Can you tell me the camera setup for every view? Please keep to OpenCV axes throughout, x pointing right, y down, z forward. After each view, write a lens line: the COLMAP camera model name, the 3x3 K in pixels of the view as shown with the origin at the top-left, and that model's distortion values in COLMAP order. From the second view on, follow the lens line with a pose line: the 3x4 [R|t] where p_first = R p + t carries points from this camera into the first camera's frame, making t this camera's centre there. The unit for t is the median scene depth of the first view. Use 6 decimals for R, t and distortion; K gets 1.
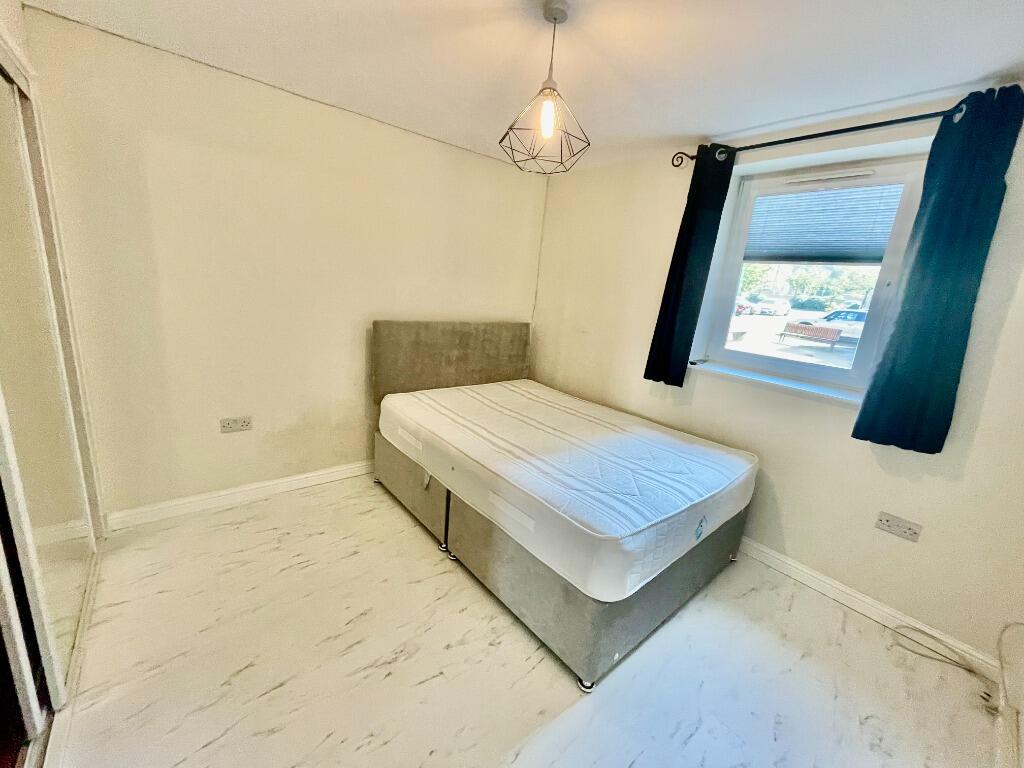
lens RADIAL K [[405.9, 0, 512.8], [0, 405.9, 384.2], [0, 0, 1]] dist [0.004286, 0.001336]
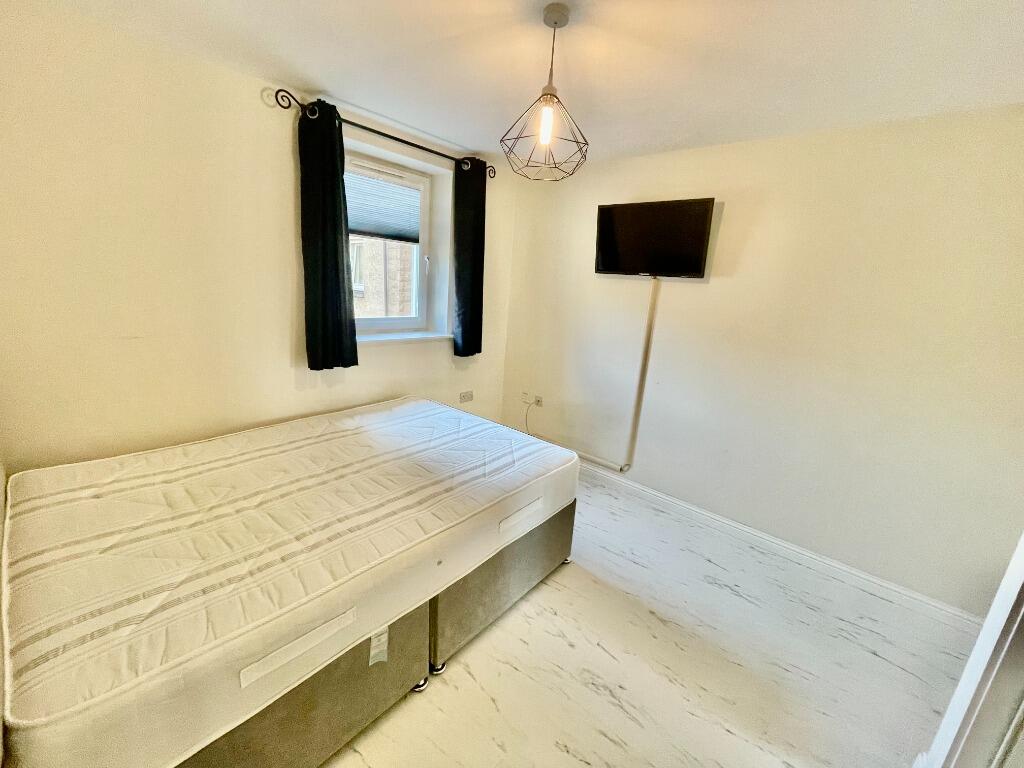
lens RADIAL K [[405.9, 0, 512.3], [0, 405.9, 384.8], [0, 0, 1]] dist [0.004286, 0.001336]
pose [[-0.133636, -0.341702, 0.930259, -0.636909], [0.155508, 0.919820, 0.360207, -0.272811], [-0.978754, 0.192800, -0.069784, 0.781599]]
